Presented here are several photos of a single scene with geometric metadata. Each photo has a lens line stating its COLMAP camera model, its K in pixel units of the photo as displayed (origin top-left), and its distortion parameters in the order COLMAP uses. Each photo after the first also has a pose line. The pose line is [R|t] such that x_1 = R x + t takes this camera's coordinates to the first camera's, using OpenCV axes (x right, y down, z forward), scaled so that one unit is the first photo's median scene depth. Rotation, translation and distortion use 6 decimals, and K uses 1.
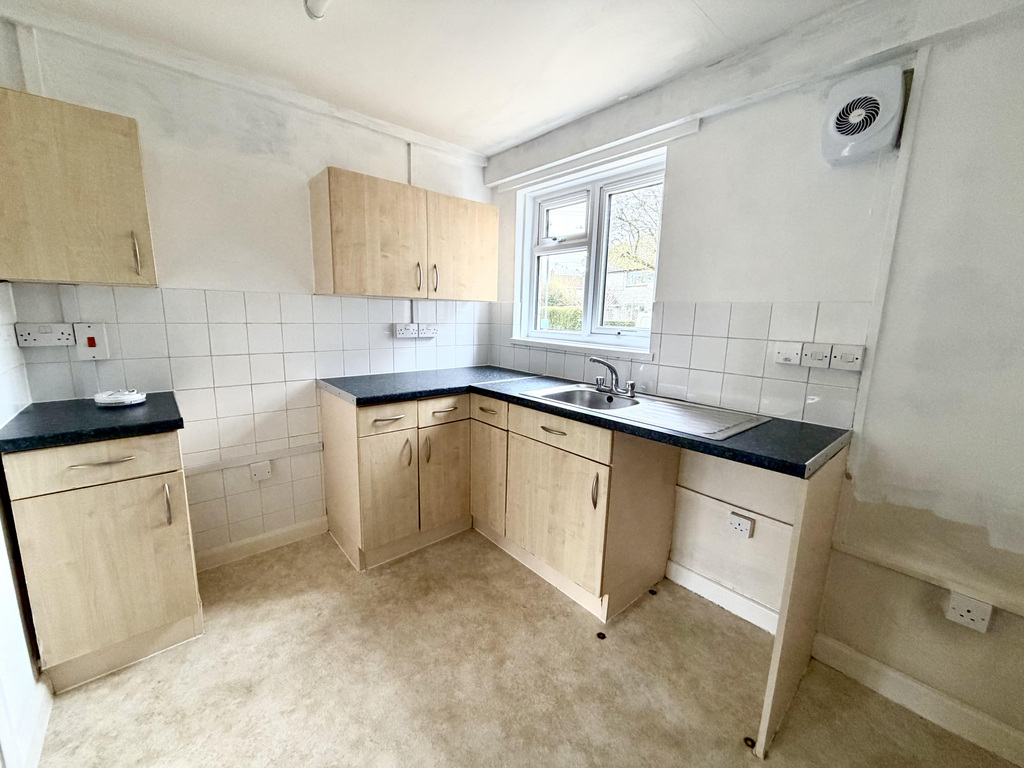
lens RADIAL K [[408.0, 0, 507.9], [0, 408.0, 383.0], [0, 0, 1]] dist [0.001316, 0.000499]
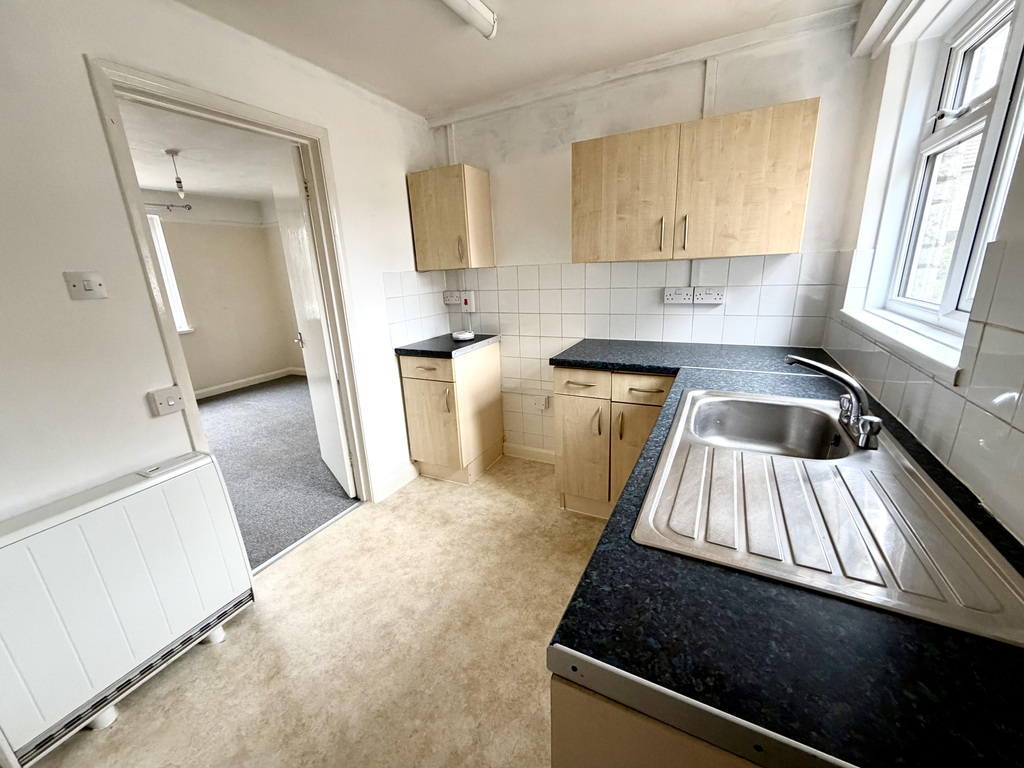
lens RADIAL K [[408.0, 0, 507.9], [0, 408.0, 383.0], [0, 0, 1]] dist [0.001316, 0.000499]
pose [[0.367414, 0.212973, -0.905345, 0.597162], [-0.108404, 0.976600, 0.185742, -0.089541], [0.923718, 0.029899, 0.381903, 0.433853]]
